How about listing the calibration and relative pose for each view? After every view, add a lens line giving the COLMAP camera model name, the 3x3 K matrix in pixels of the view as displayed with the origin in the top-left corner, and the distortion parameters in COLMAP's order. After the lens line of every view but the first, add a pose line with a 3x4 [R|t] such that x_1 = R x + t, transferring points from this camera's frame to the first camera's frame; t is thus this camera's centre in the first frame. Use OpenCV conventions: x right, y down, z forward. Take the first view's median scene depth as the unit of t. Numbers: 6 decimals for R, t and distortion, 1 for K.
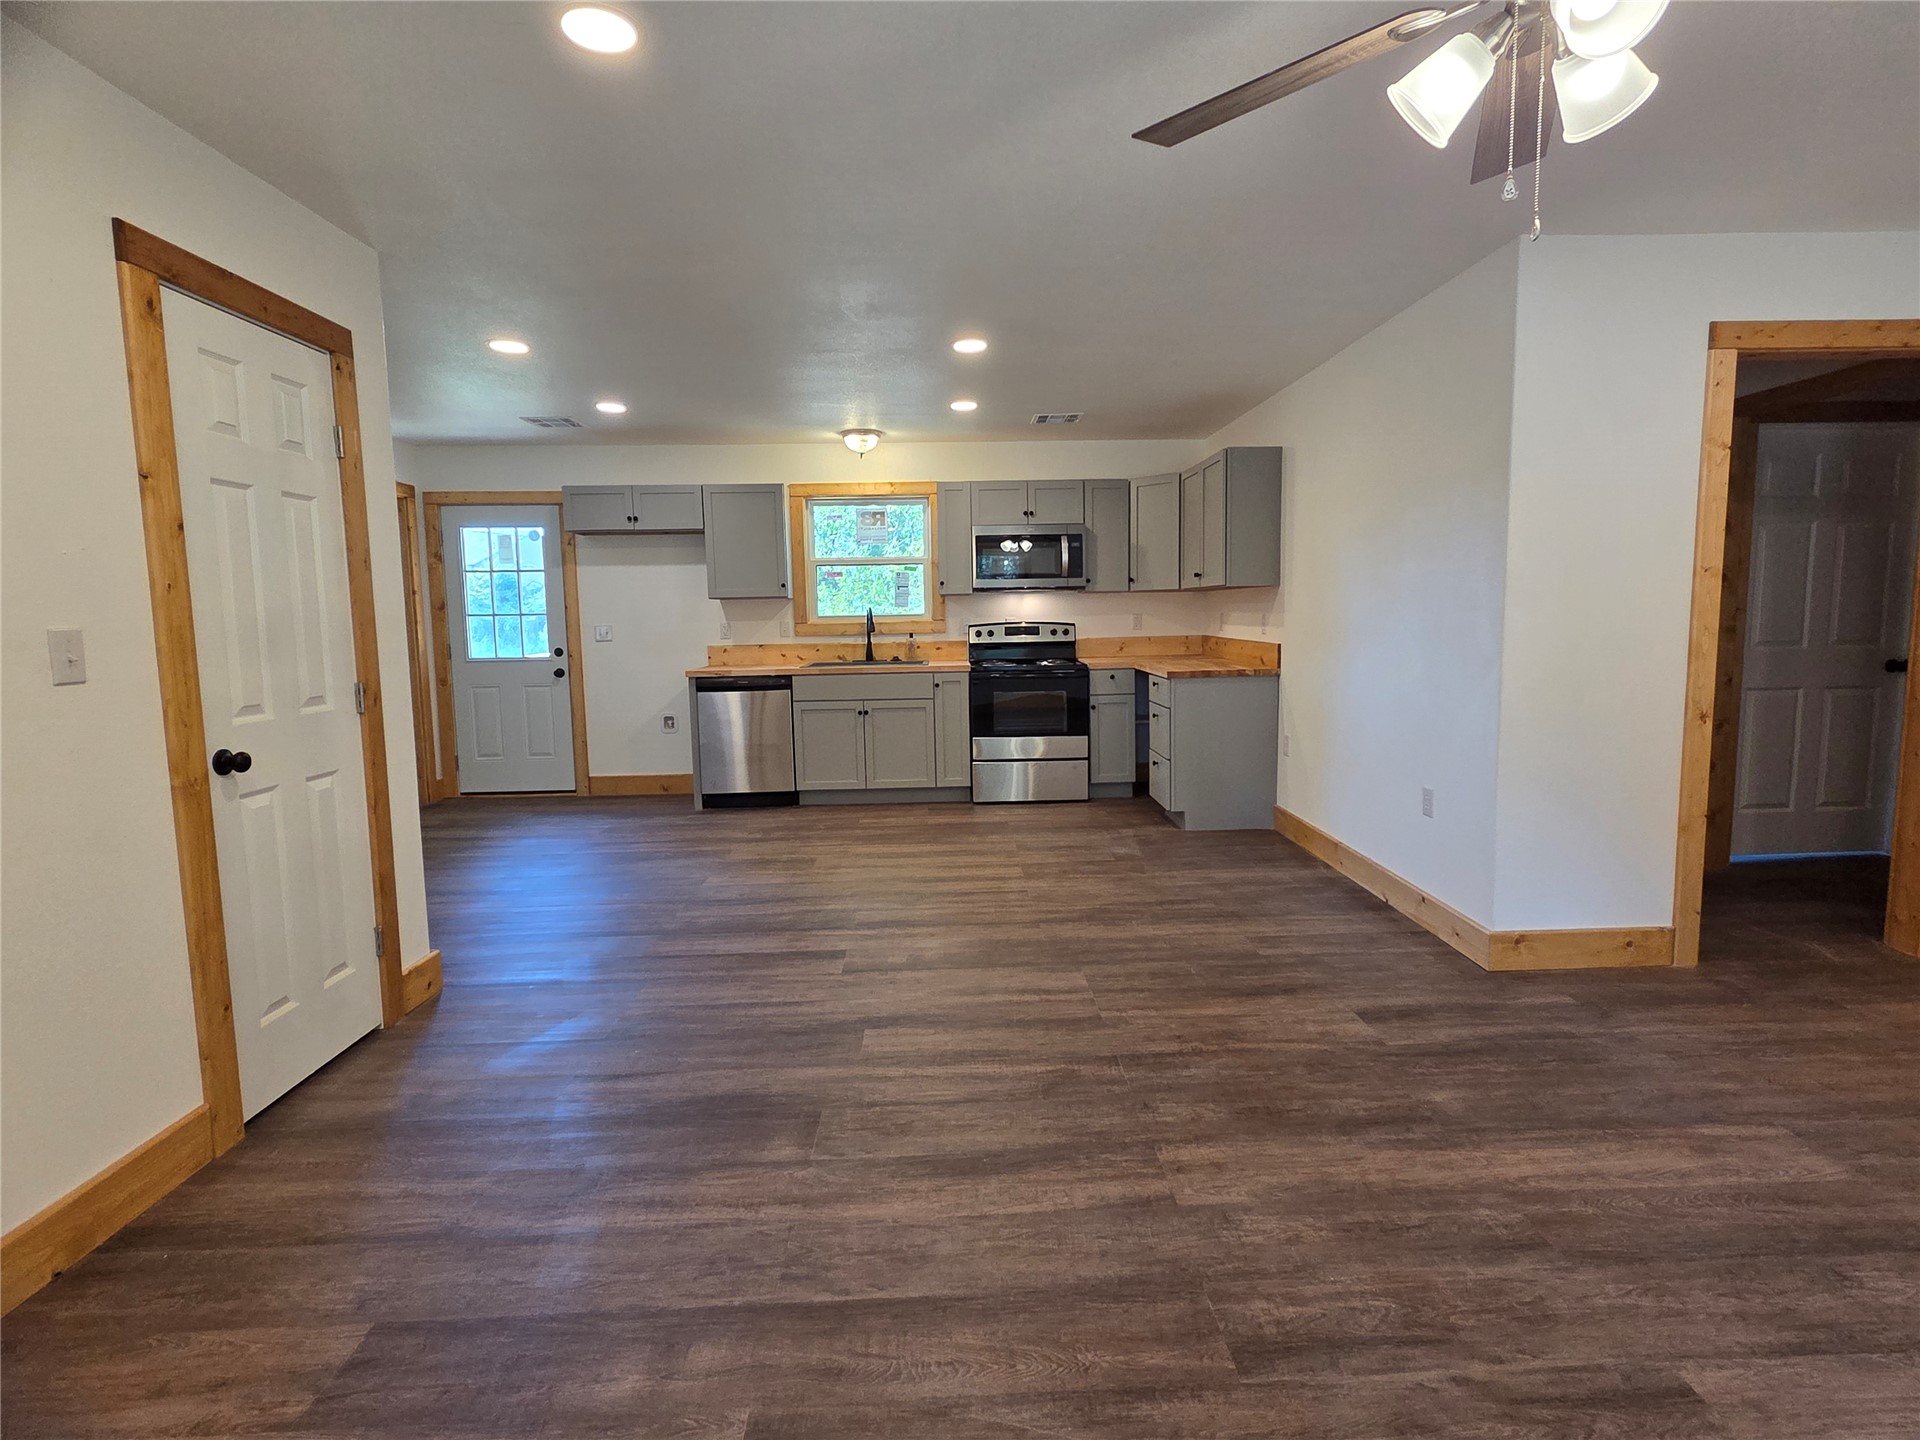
lens RADIAL K [[936.0, 0, 980.4], [0, 936.0, 703.2], [0, 0, 1]] dist [0.004767, -0.000366]
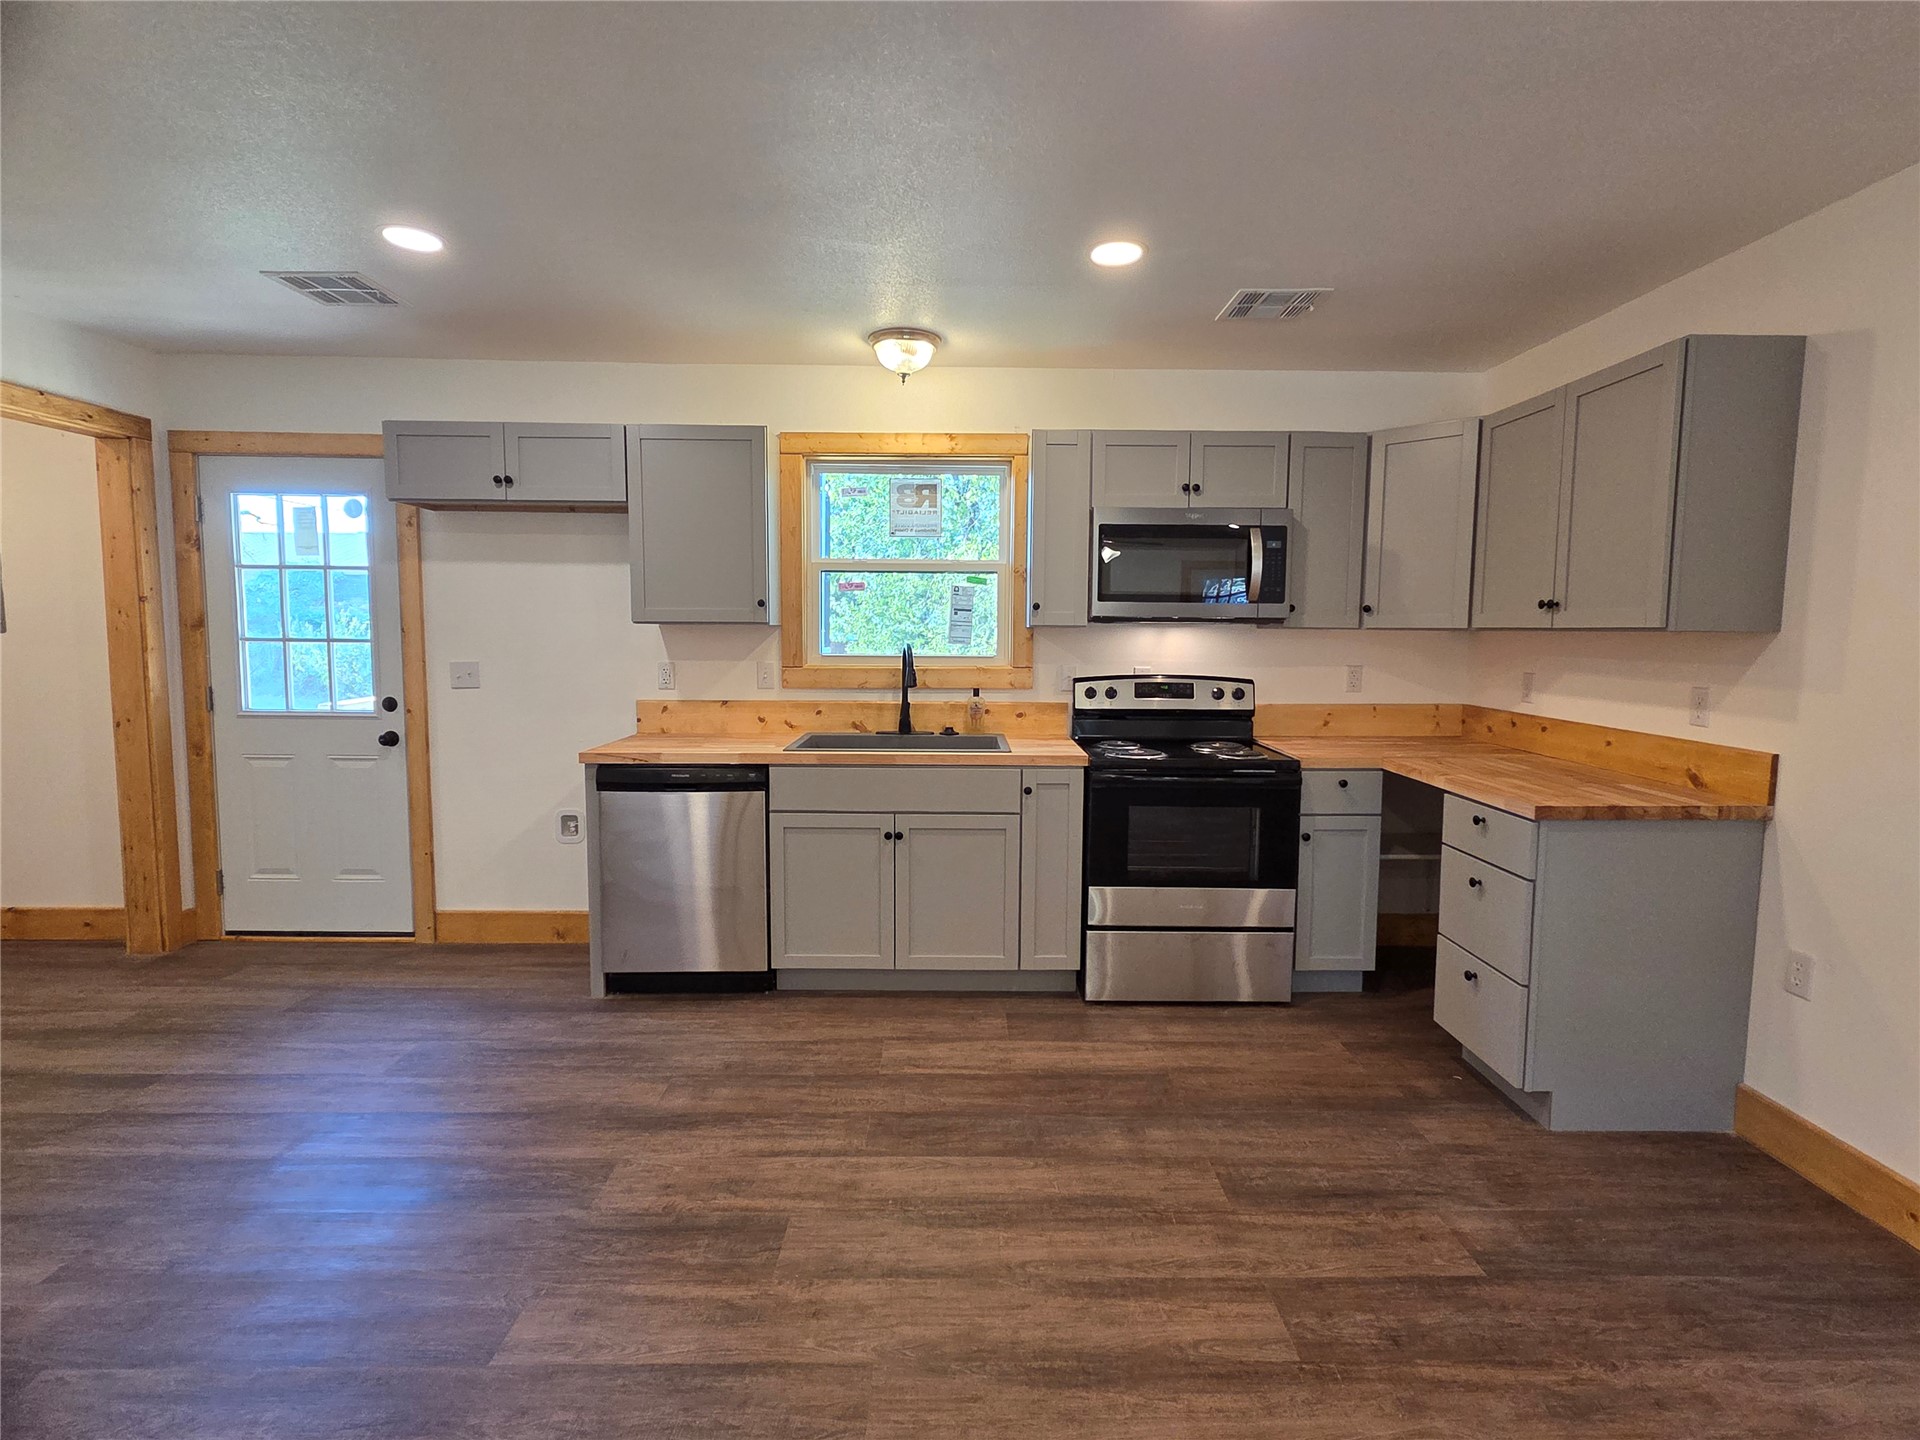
lens RADIAL K [[936.0, 0, 975.4], [0, 936.0, 706.4], [0, 0, 1]] dist [0.004767, -0.000366]
pose [[0.999345, 0.028016, -0.022924, -0.098553], [-0.028331, 0.999507, -0.013520, -0.090358], [0.022533, 0.014161, 0.999646, 0.662798]]
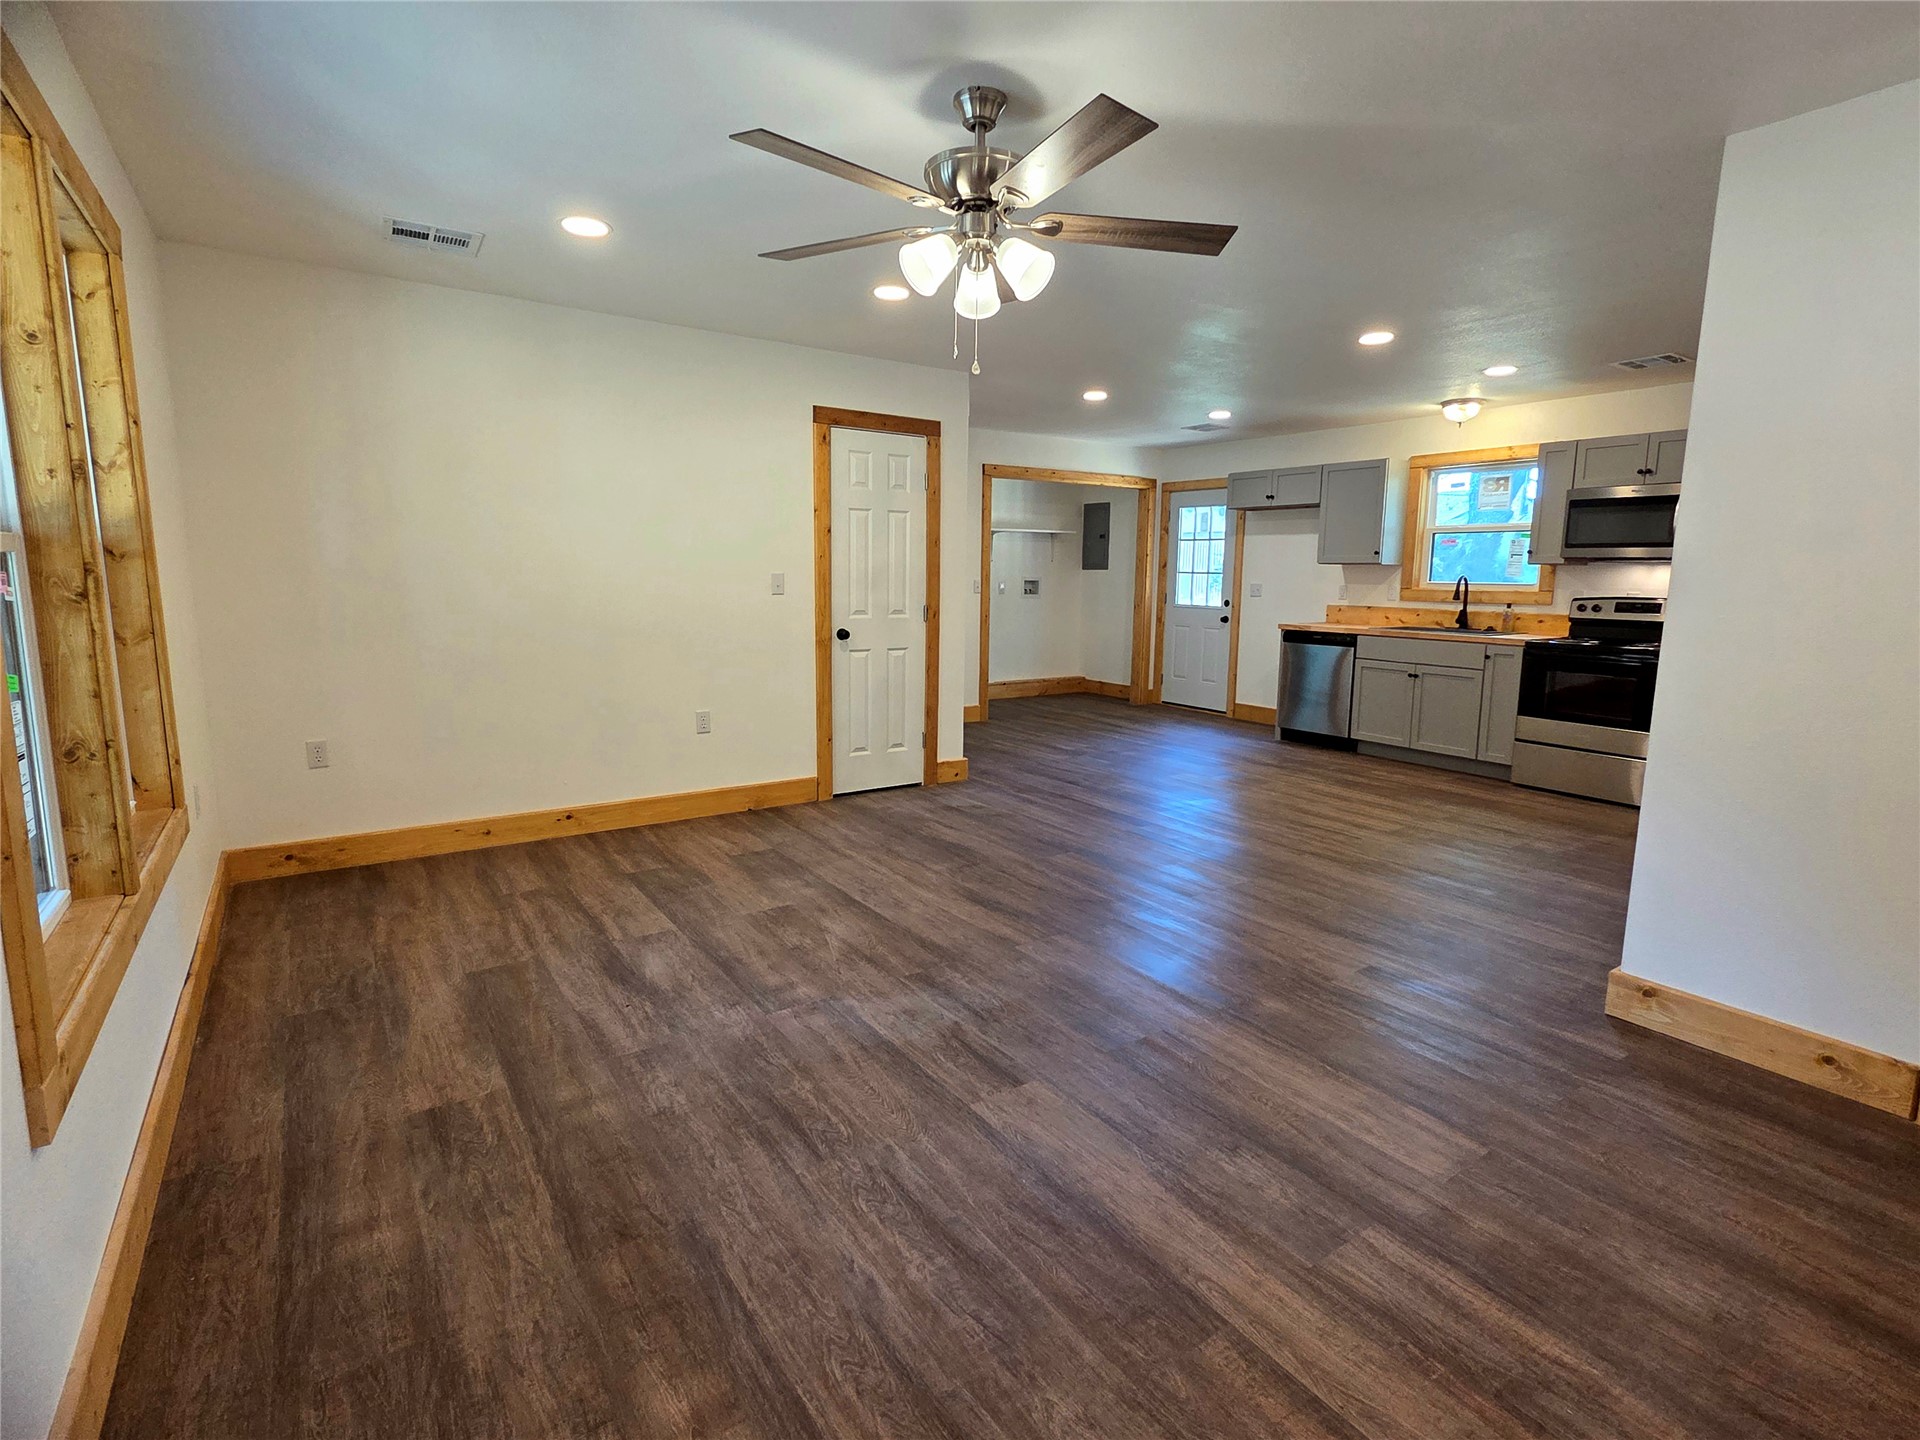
lens RADIAL K [[936.0, 0, 971.6], [0, 936.0, 701.4], [0, 0, 1]] dist [0.004767, -0.000366]
pose [[0.539869, 0.142521, -0.829595, 0.722436], [-0.106365, 0.989212, 0.100725, -0.021201], [0.835002, 0.033861, 0.549205, 0.014829]]
